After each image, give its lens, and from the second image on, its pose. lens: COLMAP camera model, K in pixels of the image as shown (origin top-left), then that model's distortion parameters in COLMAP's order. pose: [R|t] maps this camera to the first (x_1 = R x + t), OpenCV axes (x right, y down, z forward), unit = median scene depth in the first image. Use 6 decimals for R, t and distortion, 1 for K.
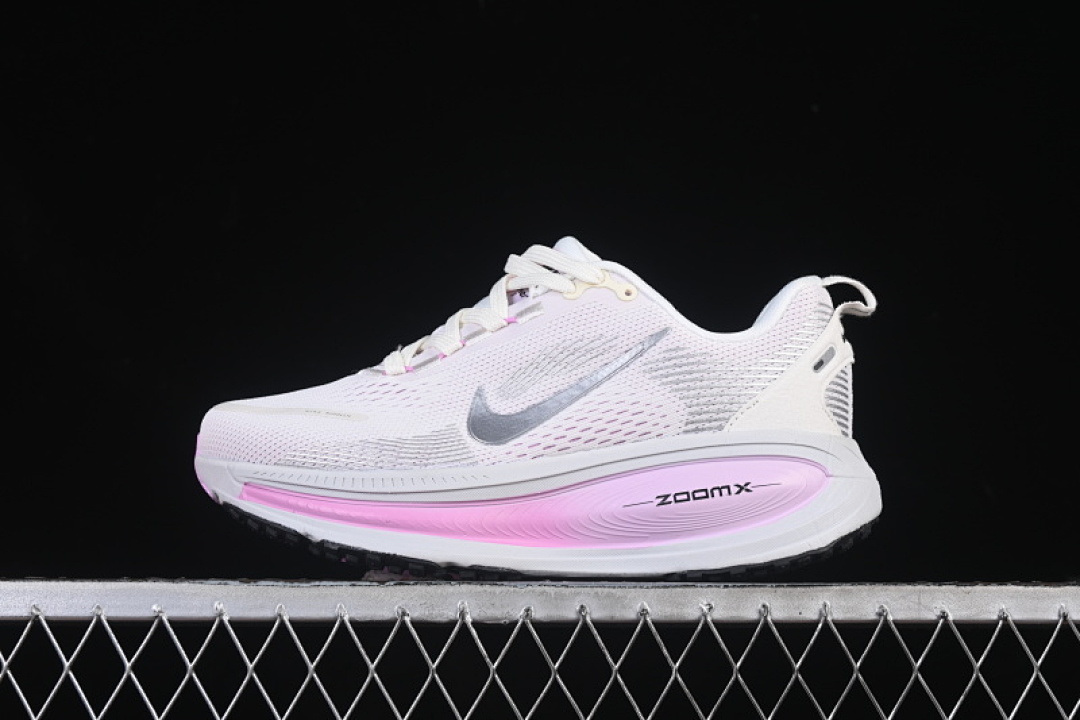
lens RADIAL K [[2360.3, 0, 543.8], [0, 2360.3, 355.3], [0, 0, 1]] dist [-0.040551, 0.000000]
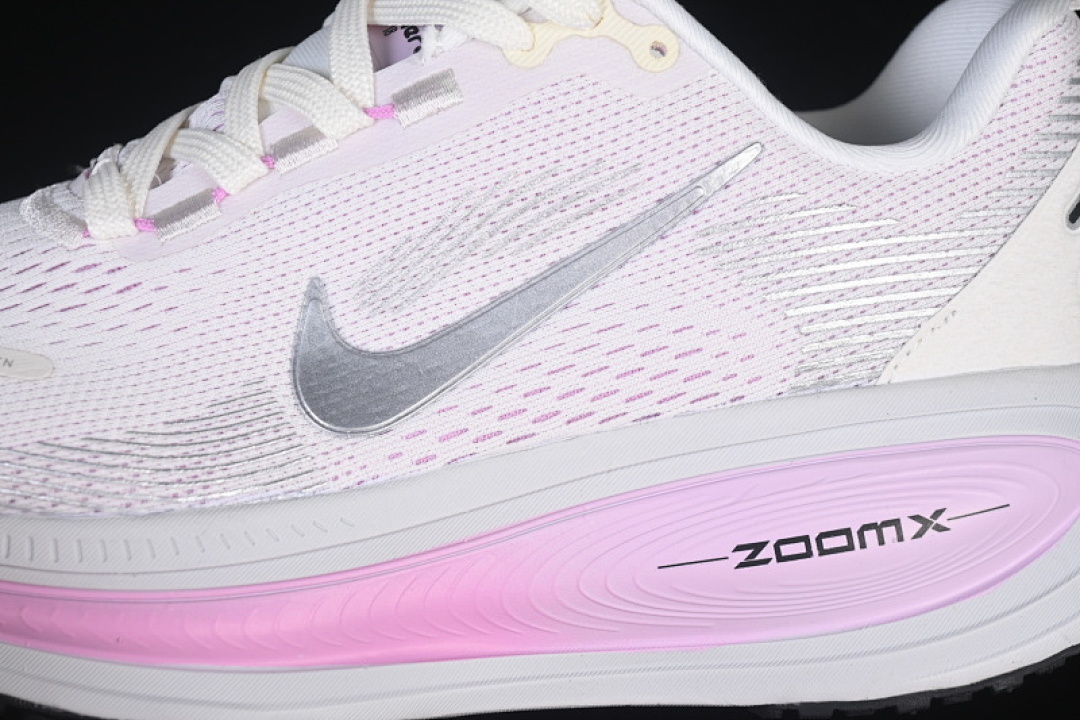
lens RADIAL K [[2360.3, 0, 540.8], [0, 2360.3, 359.1], [0, 0, 1]] dist [-0.040551, 0.000000]
pose [[0.991337, -0.035328, 0.126501, -0.041764], [-0.005797, 0.950438, 0.310861, -0.107855], [-0.131213, -0.308902, 0.941999, 0.590665]]
